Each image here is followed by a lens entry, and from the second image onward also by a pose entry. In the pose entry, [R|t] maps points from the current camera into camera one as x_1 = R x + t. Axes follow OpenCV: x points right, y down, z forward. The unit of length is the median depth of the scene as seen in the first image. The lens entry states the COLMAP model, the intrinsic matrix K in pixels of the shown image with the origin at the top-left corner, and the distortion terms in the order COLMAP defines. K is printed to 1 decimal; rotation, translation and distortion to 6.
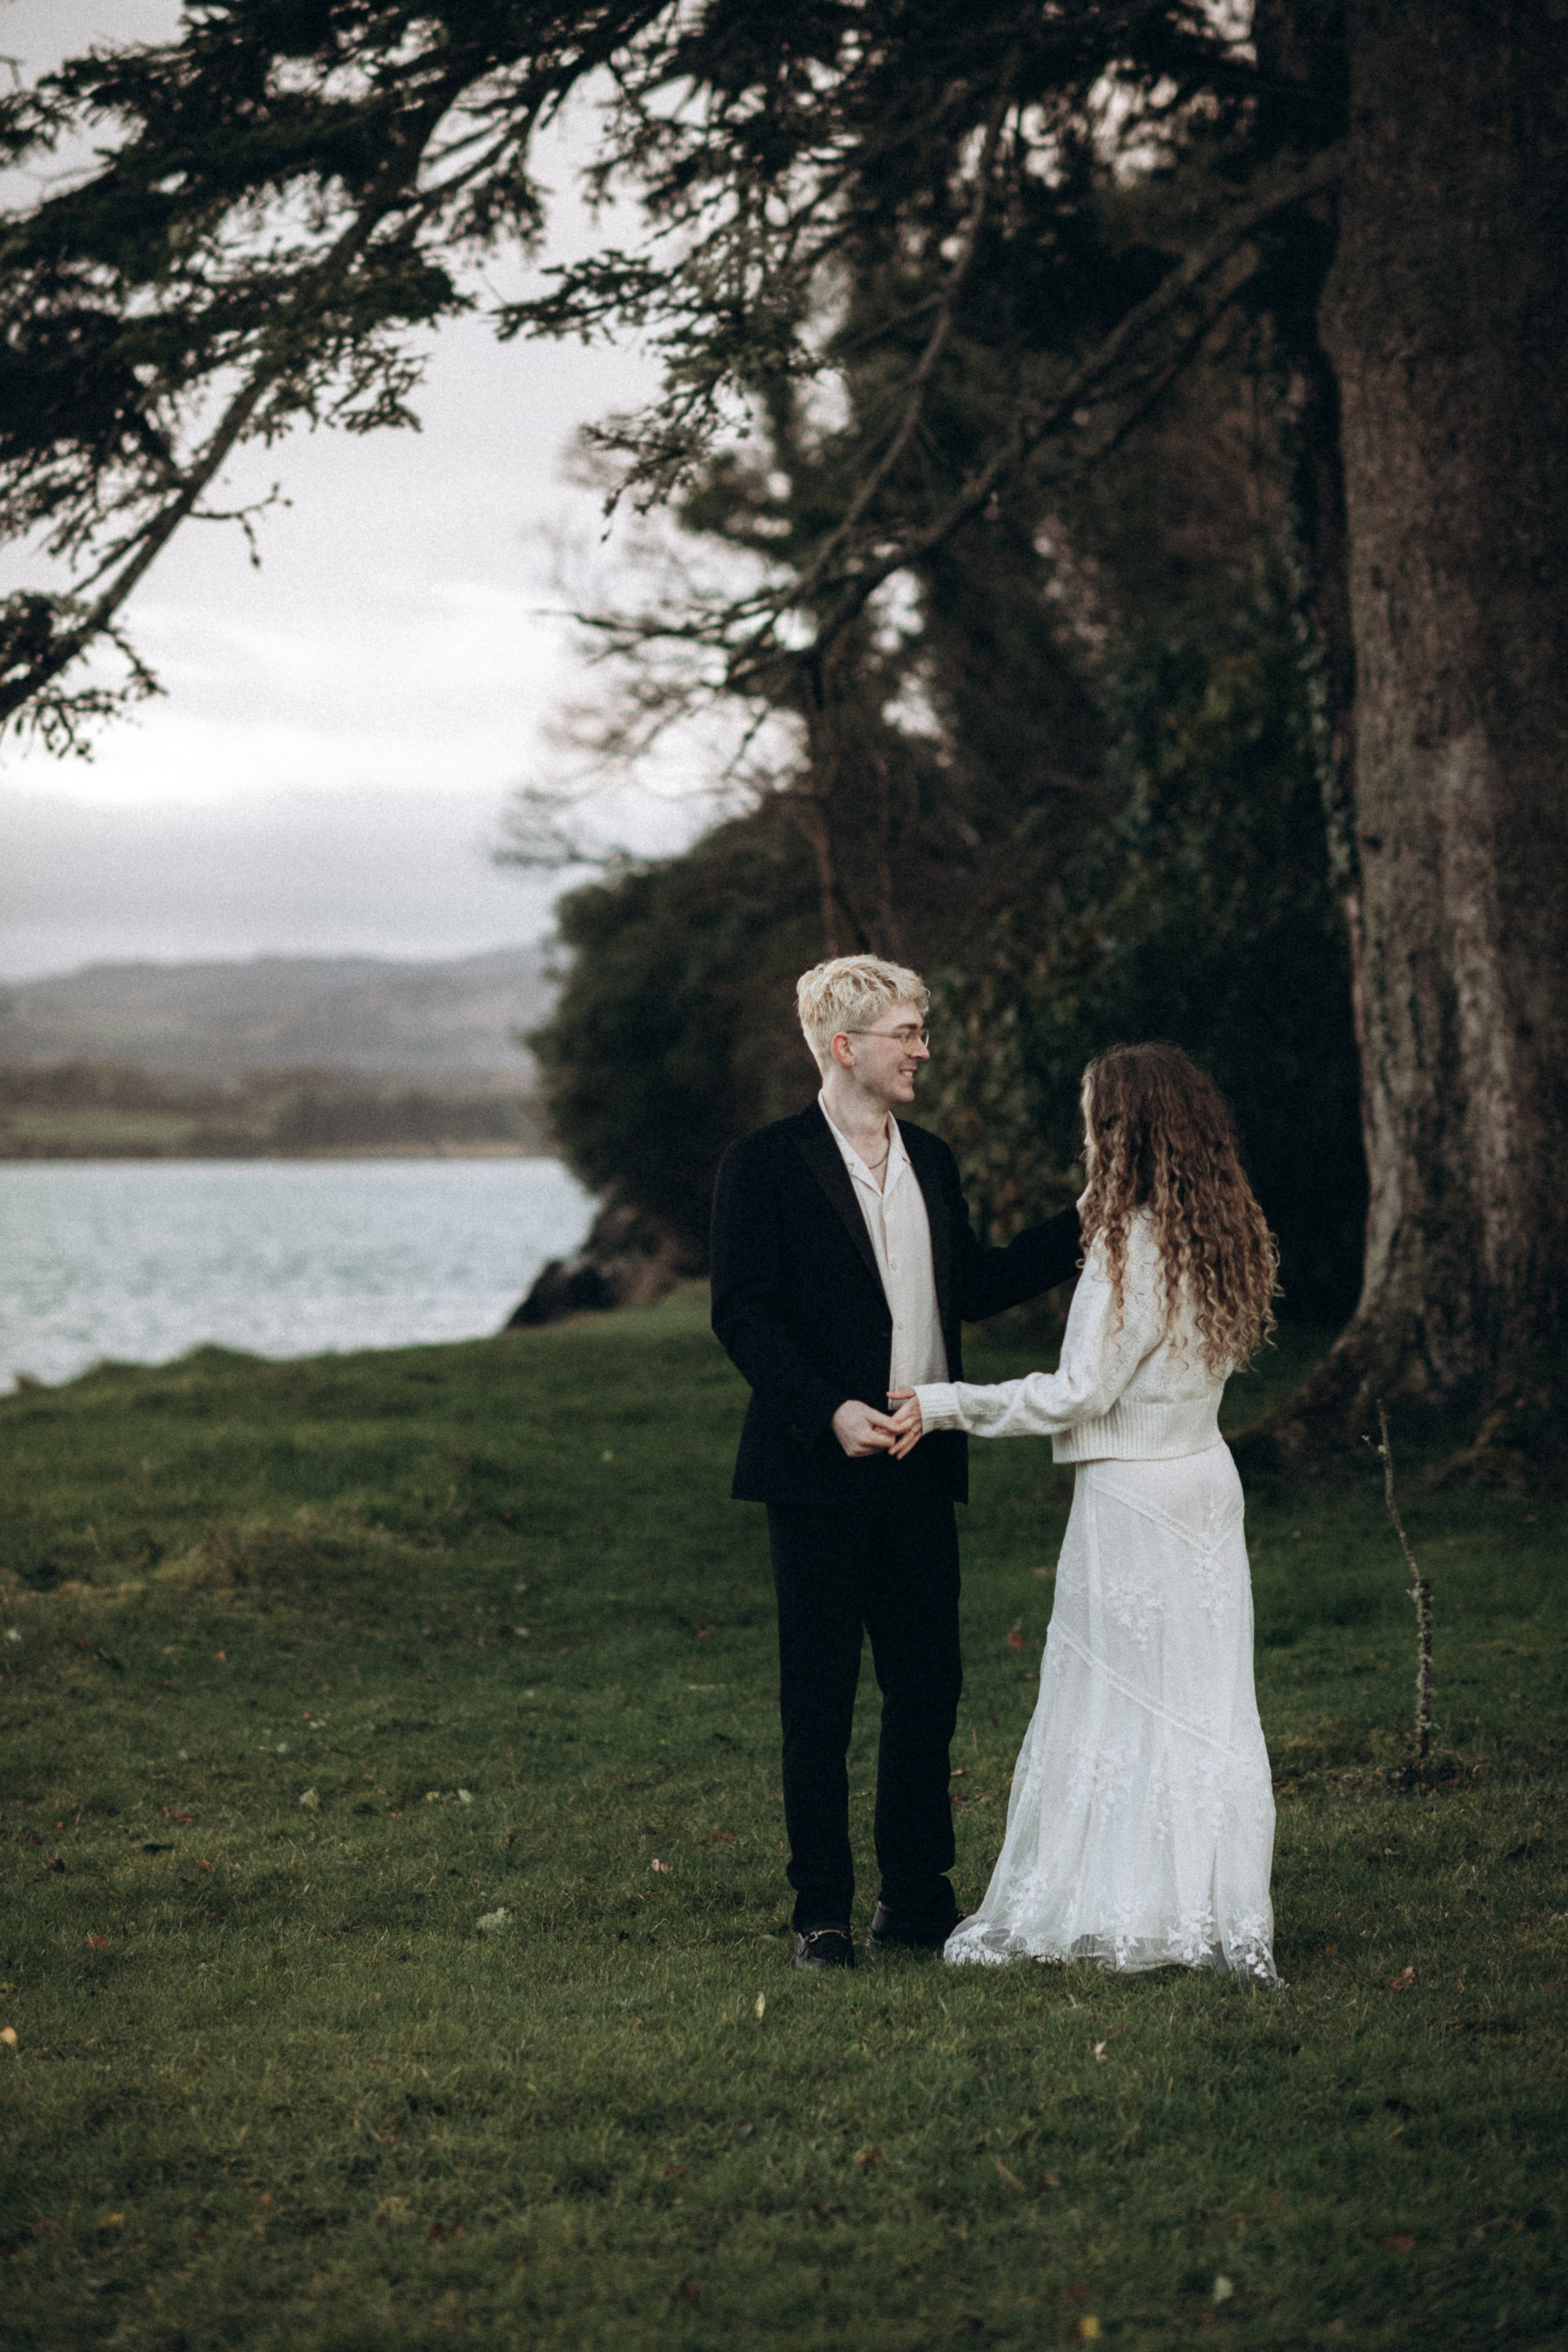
lens RADIAL K [[5239.1, 0, 782.0], [0, 5239.1, 1127.3], [0, 0, 1]] dist [0.234642, -1.694591]
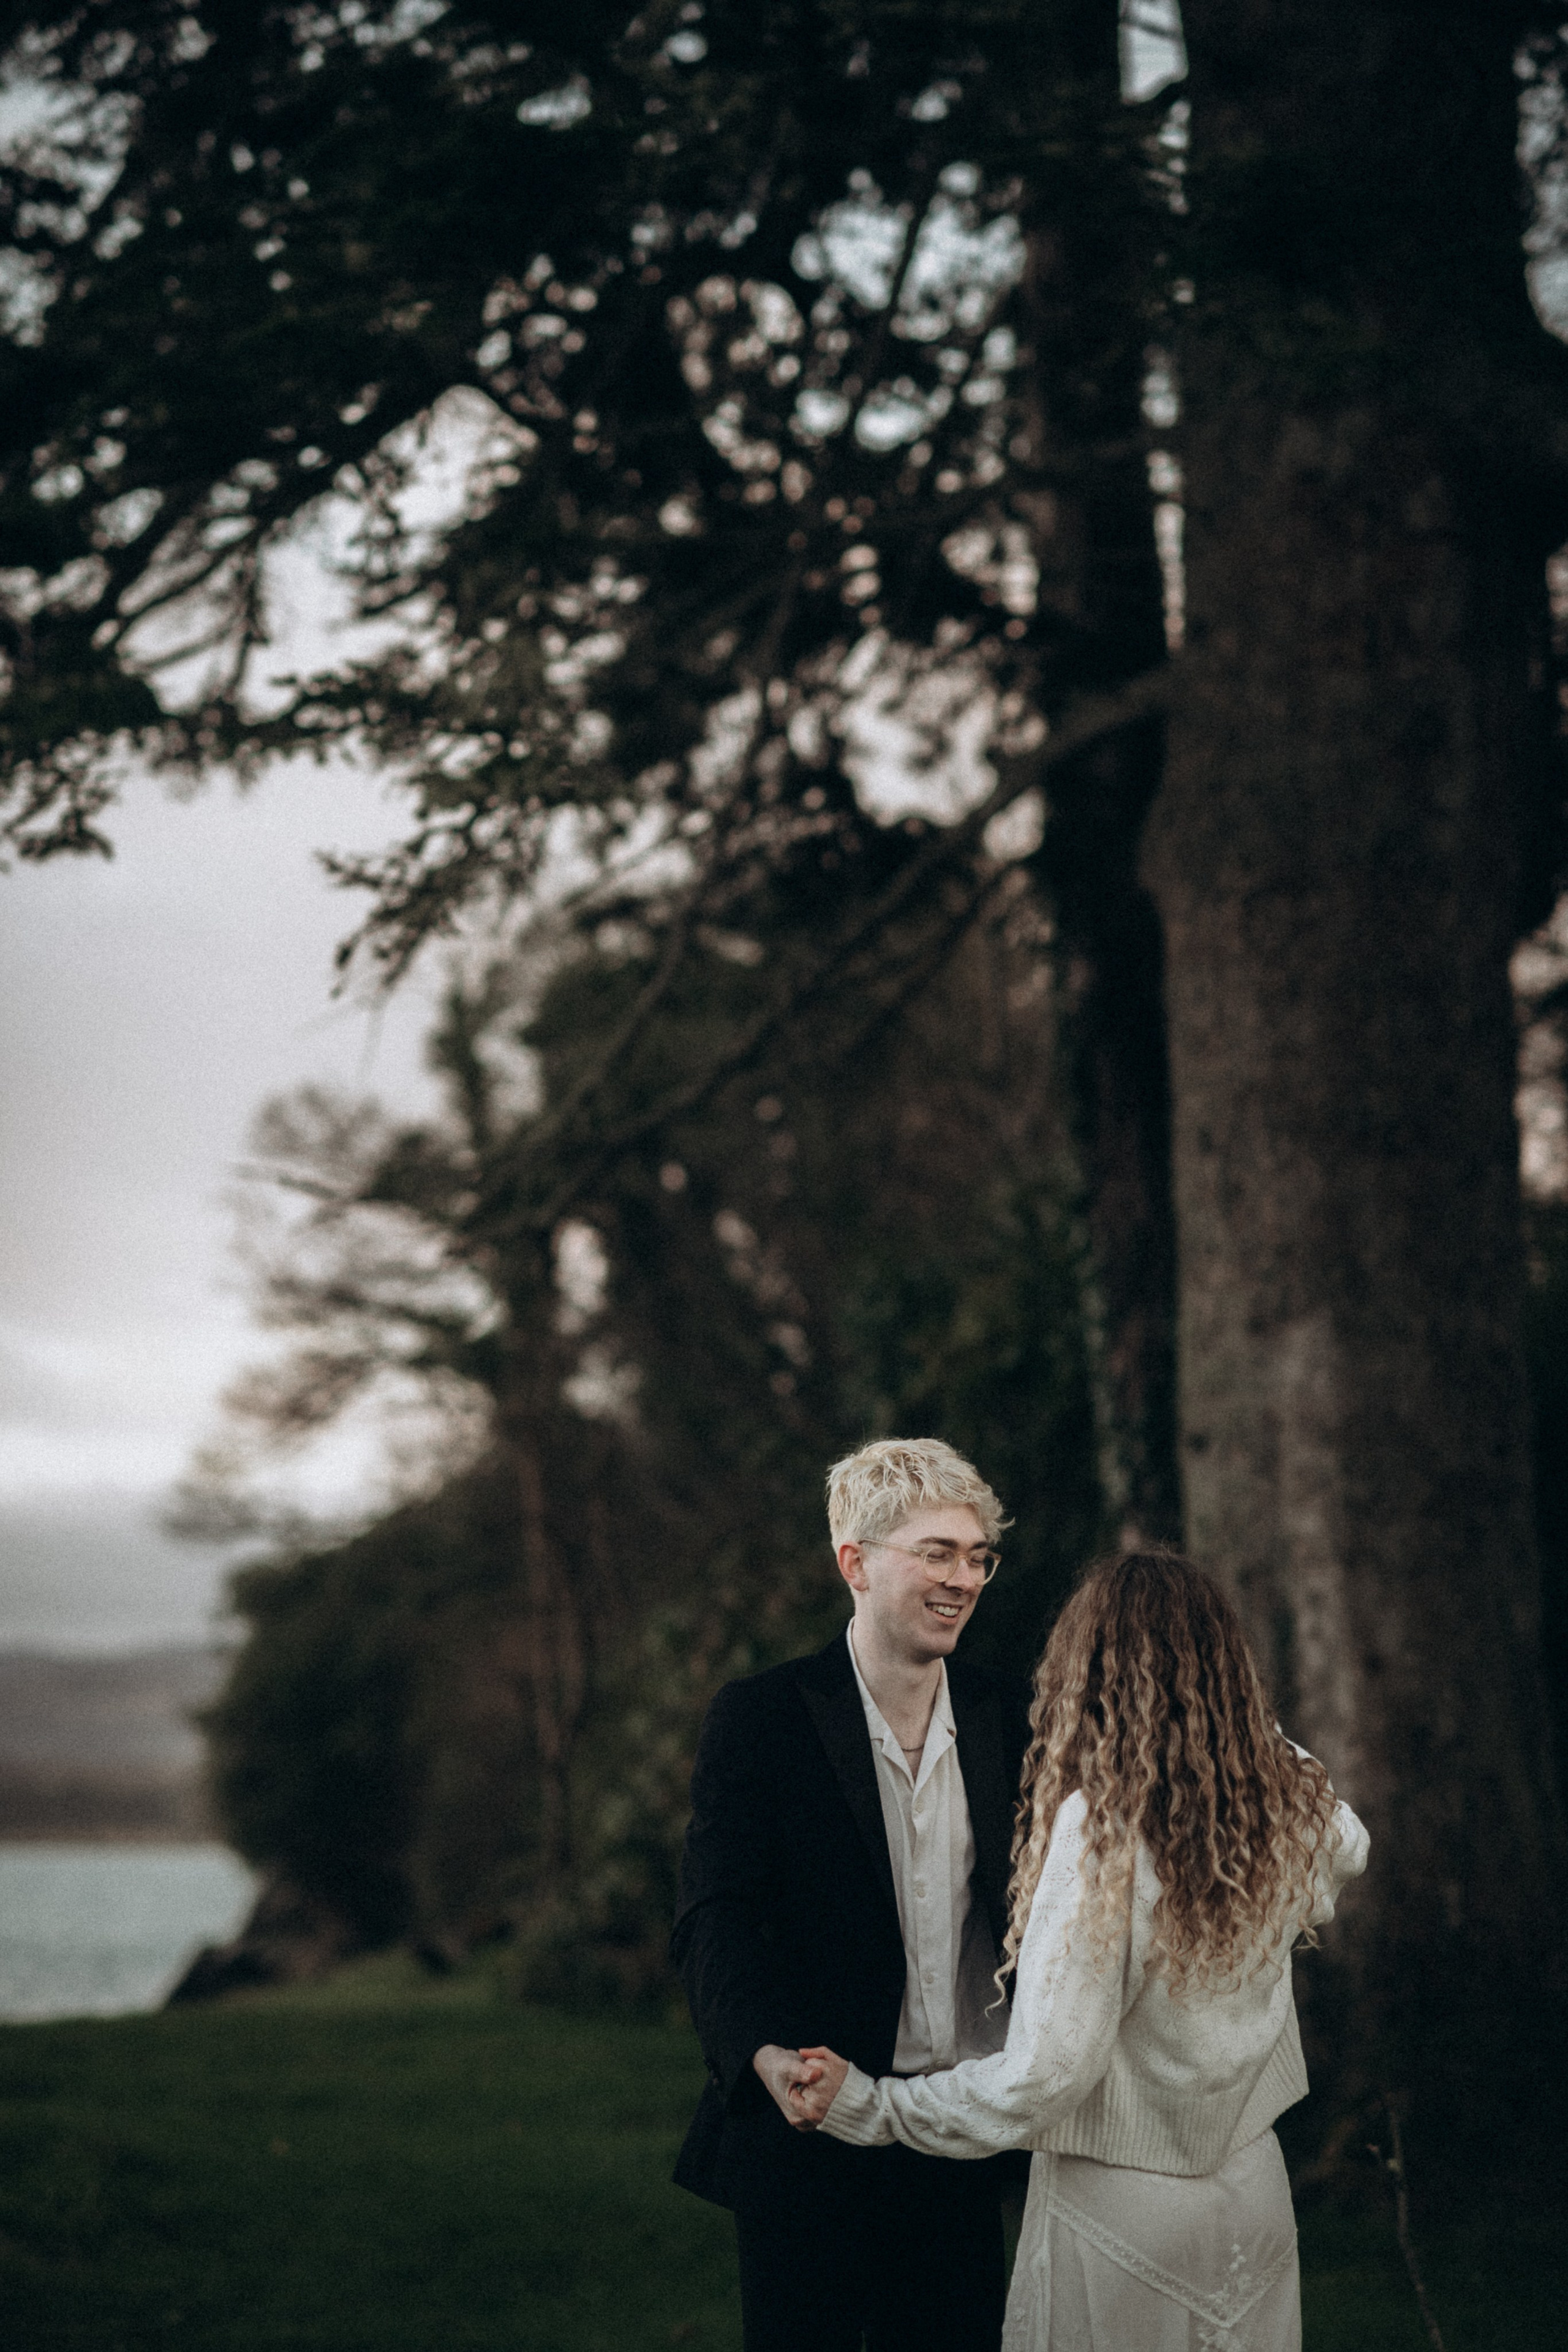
lens RADIAL K [[5080.3, 0, 761.4], [0, 5080.3, 1221.2], [0, 0, 1]] dist [0.244462, -0.379474]
pose [[0.997707, 0.032761, 0.059224, -0.010409], [-0.025621, 0.992738, -0.117537, 0.010250], [-0.062645, 0.115750, 0.991301, 0.168261]]
